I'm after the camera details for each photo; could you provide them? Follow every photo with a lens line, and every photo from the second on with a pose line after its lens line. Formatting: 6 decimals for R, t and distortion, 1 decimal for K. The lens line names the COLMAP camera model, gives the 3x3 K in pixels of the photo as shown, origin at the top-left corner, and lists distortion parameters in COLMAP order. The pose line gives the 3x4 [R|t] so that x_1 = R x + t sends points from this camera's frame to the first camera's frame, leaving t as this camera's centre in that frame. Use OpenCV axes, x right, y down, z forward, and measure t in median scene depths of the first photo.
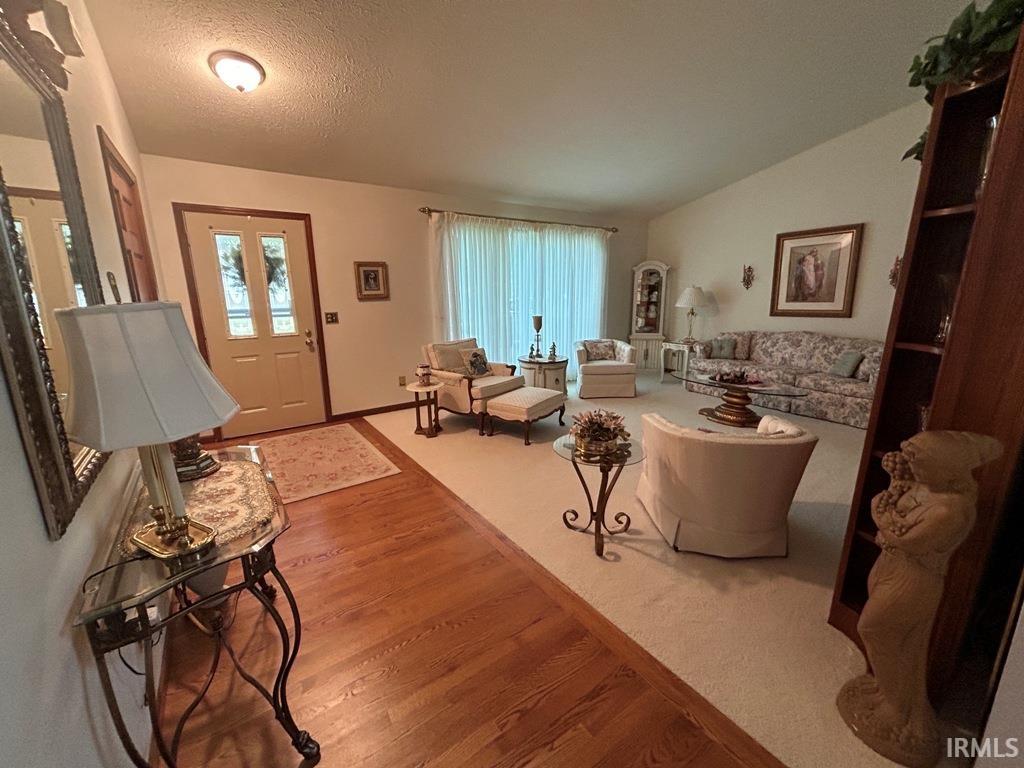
lens RADIAL K [[417.1, 0, 507.6], [0, 417.1, 384.2], [0, 0, 1]] dist [-0.001550, 0.000579]
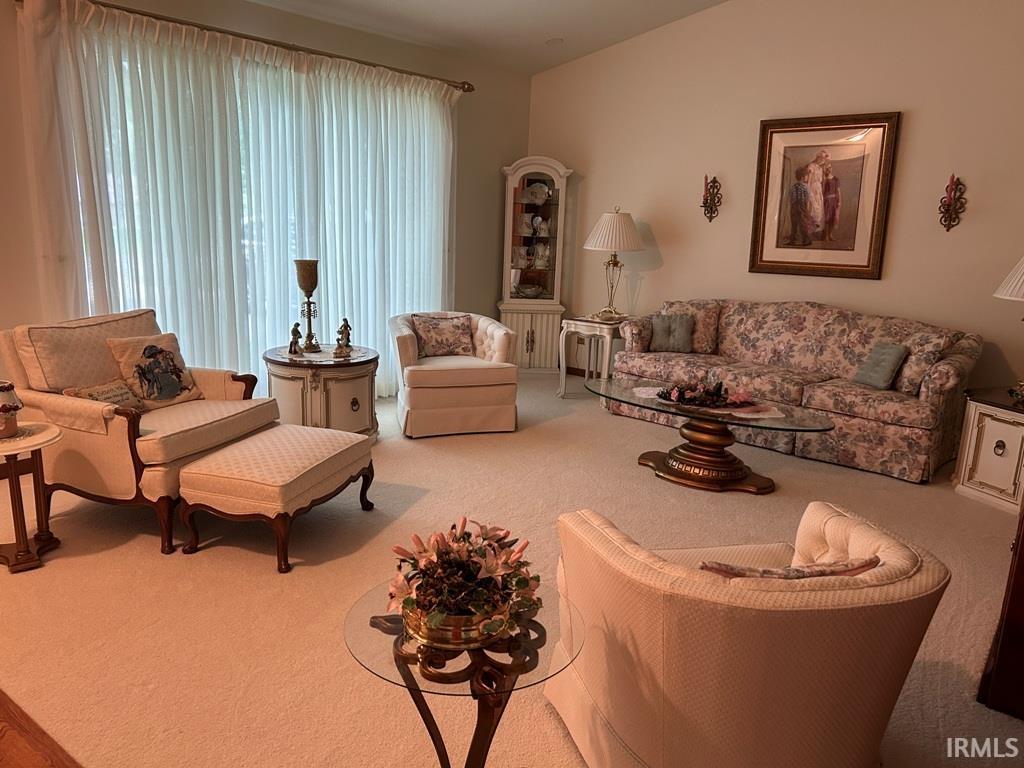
lens RADIAL K [[786.4, 0, 514.7], [0, 786.4, 388.6], [0, 0, 1]] dist [0.051475, -0.029607]
pose [[0.950123, -0.021877, 0.311108, 0.019388], [0.020012, 0.999758, 0.009187, -0.033508], [-0.311234, -0.002503, 0.950330, 0.139703]]
